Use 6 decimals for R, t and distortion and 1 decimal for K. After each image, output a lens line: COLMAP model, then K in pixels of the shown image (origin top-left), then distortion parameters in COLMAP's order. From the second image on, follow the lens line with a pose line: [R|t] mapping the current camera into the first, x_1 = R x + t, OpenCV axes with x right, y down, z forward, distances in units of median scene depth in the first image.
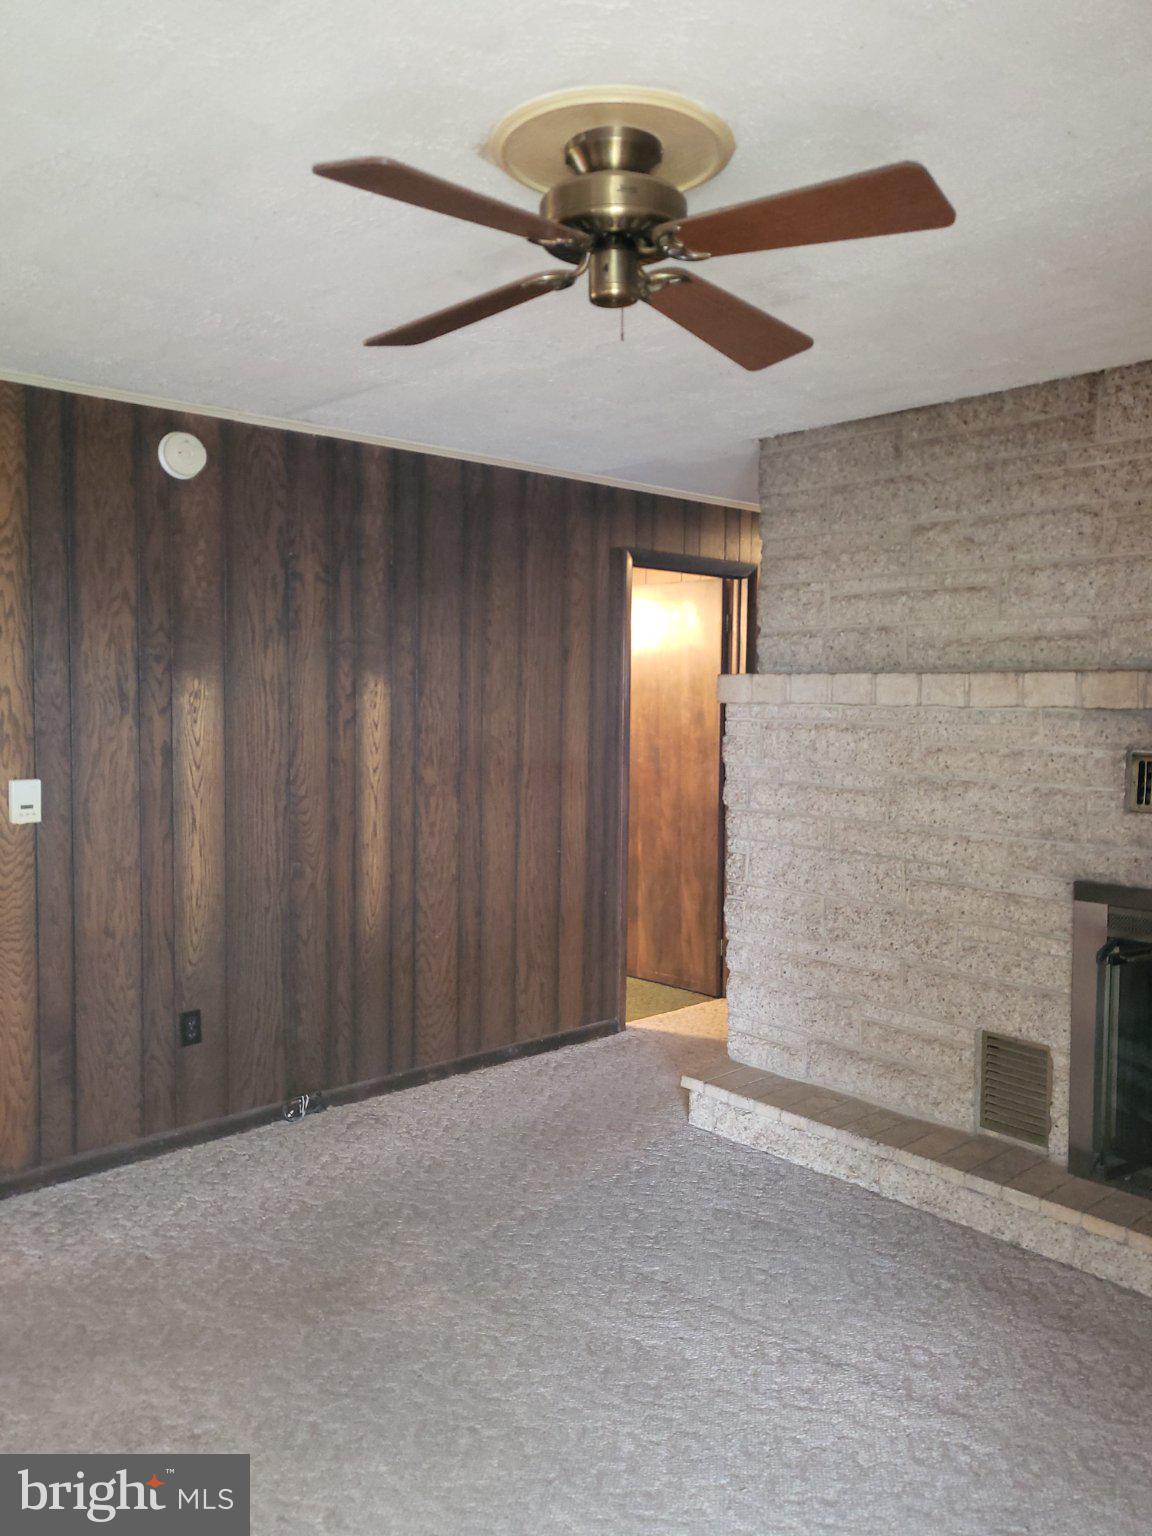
lens RADIAL K [[1179.7, 0, 580.2], [0, 1179.7, 759.9], [0, 0, 1]] dist [-0.038251, 0.099242]
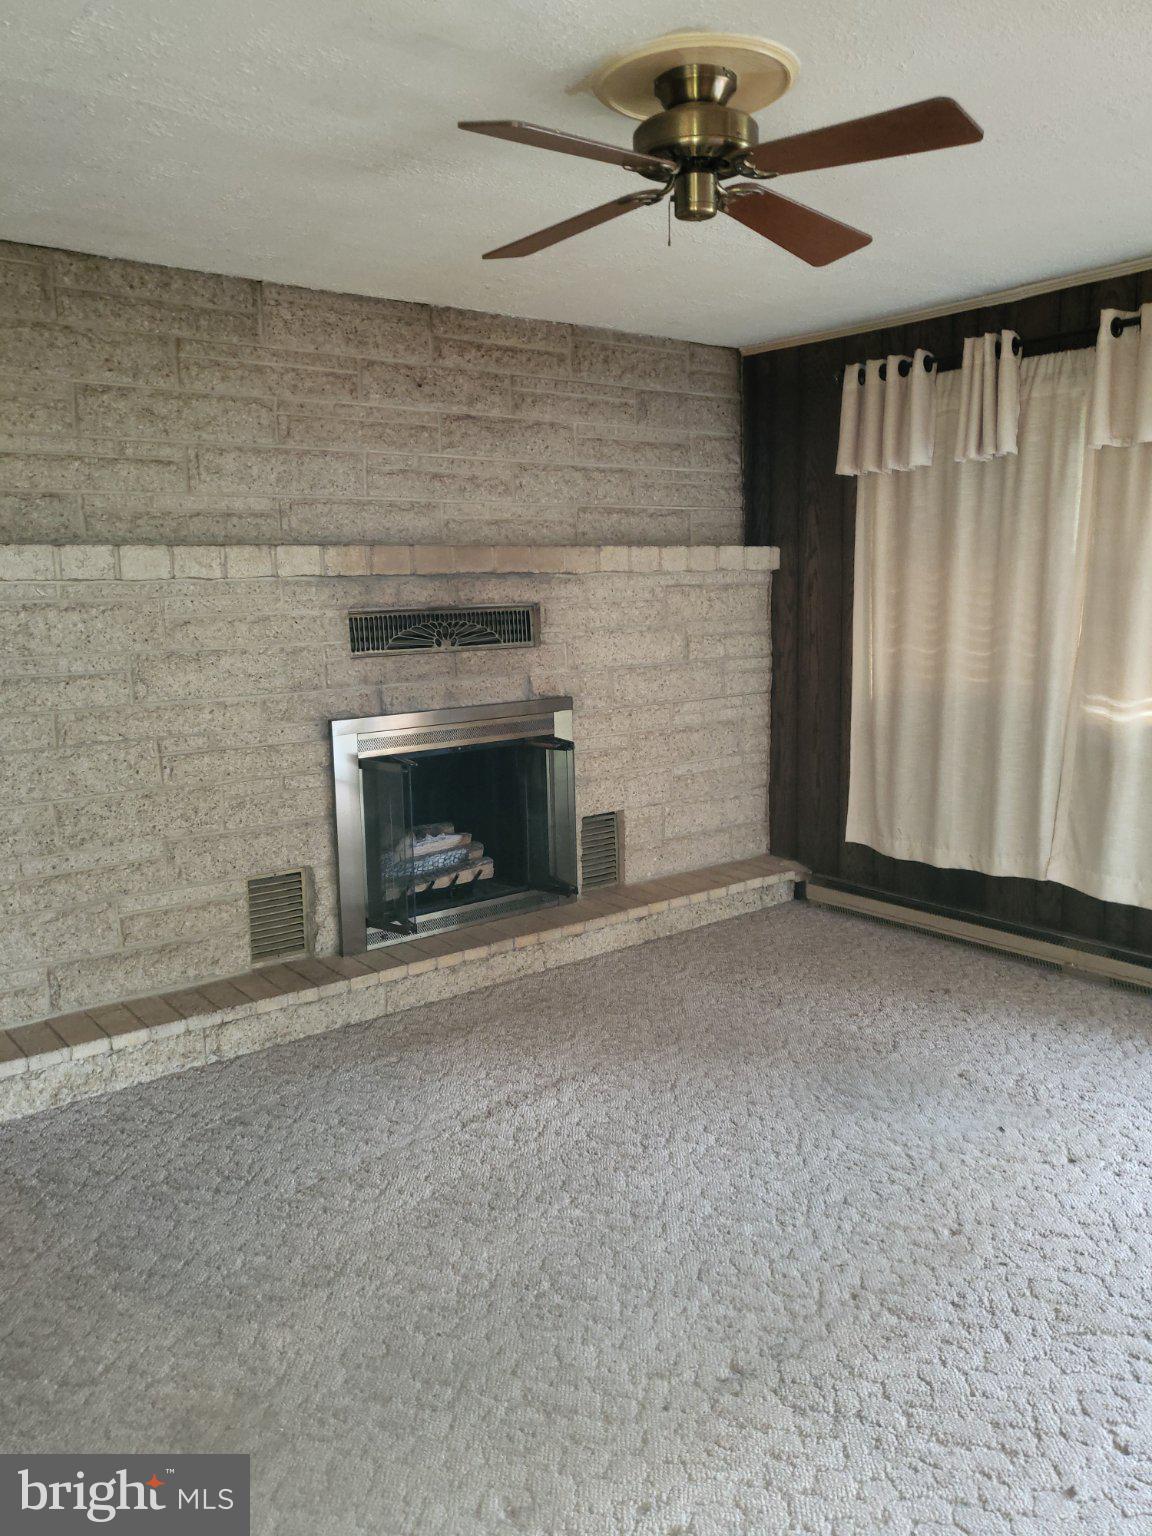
lens RADIAL K [[1179.7, 0, 580.2], [0, 1179.7, 759.9], [0, 0, 1]] dist [-0.038251, 0.099242]
pose [[0.055379, -0.158966, 0.985730, -0.703382], [0.076901, 0.984991, 0.154527, -0.022617], [-0.995500, 0.067246, 0.066773, 0.610539]]
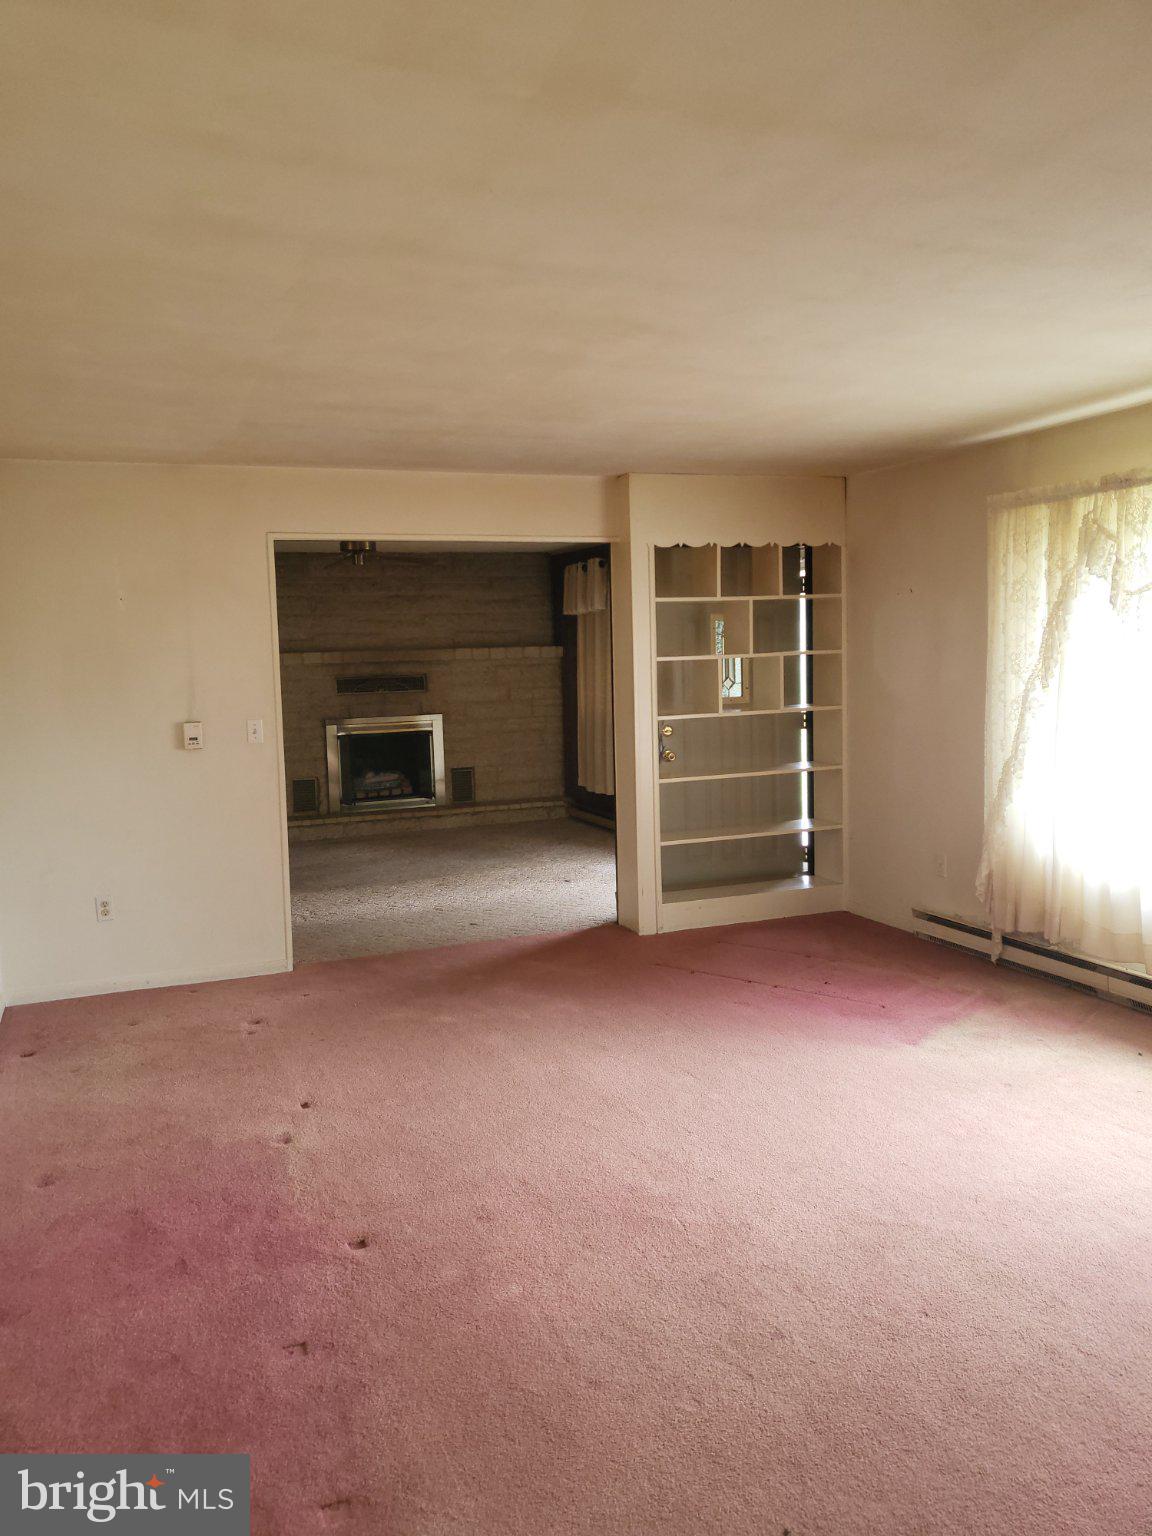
lens RADIAL K [[1165.4, 0, 570.2], [0, 1165.4, 742.2], [0, 0, 1]] dist [-0.010200, 0.065885]
pose [[0.323673, -0.089951, 0.941883, -2.079808], [0.083227, 0.994319, 0.066358, 0.011378], [-0.942501, 0.056912, 0.329321, -0.564928]]
